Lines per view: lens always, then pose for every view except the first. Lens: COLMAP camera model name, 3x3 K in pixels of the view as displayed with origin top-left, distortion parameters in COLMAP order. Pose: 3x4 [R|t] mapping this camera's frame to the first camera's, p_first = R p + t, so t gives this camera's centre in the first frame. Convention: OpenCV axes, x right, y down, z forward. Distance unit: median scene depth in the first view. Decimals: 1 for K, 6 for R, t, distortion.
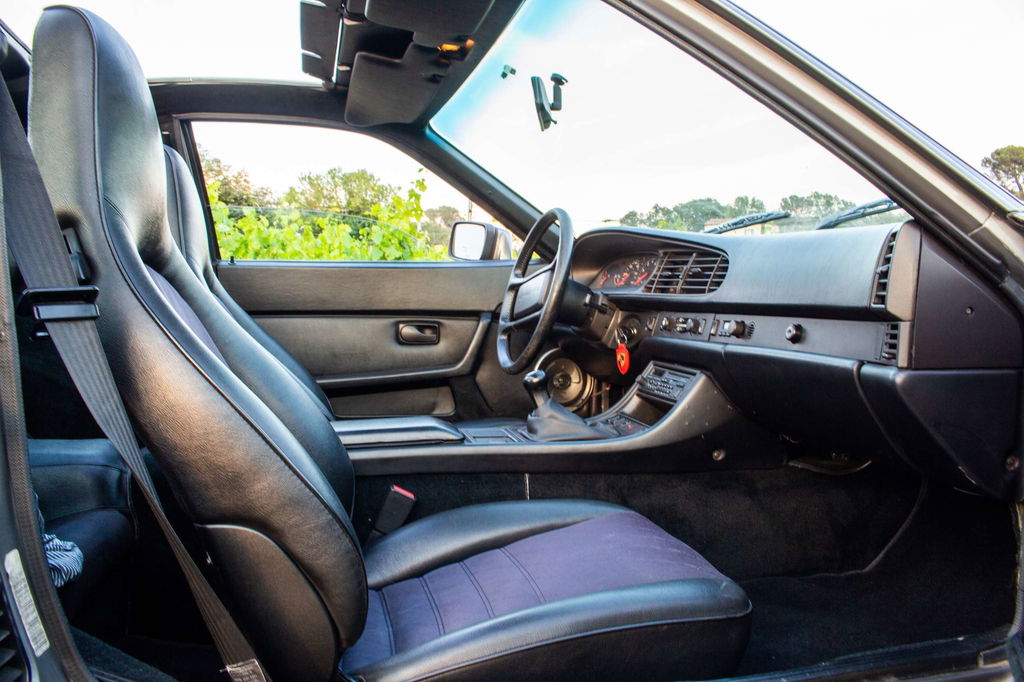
lens RADIAL K [[854.2, 0, 511.2], [0, 854.2, 368.1], [0, 0, 1]] dist [-0.168567, 0.139414]
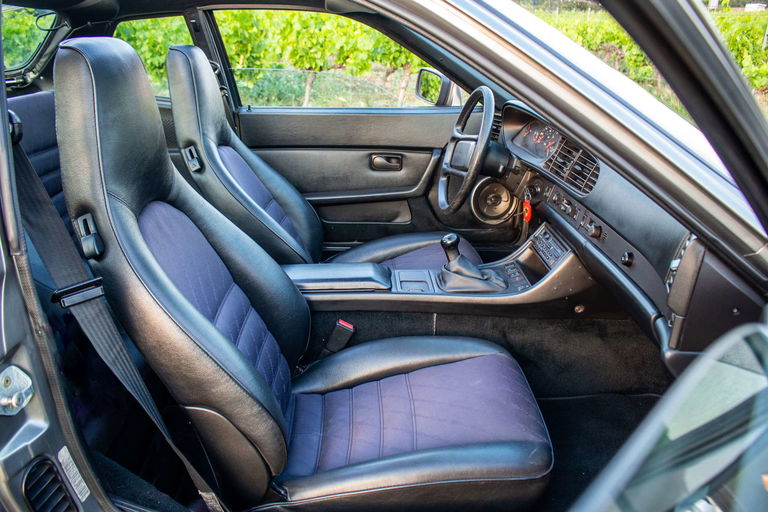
lens RADIAL K [[640.7, 0, 383.4], [0, 640.7, 276.3], [0, 0, 1]] dist [-0.168567, 0.139414]
pose [[0.981594, 0.079718, -0.173544, 0.100721], [-0.027326, 0.957990, 0.285498, -0.208902], [0.189013, -0.275501, 0.942536, 0.004348]]
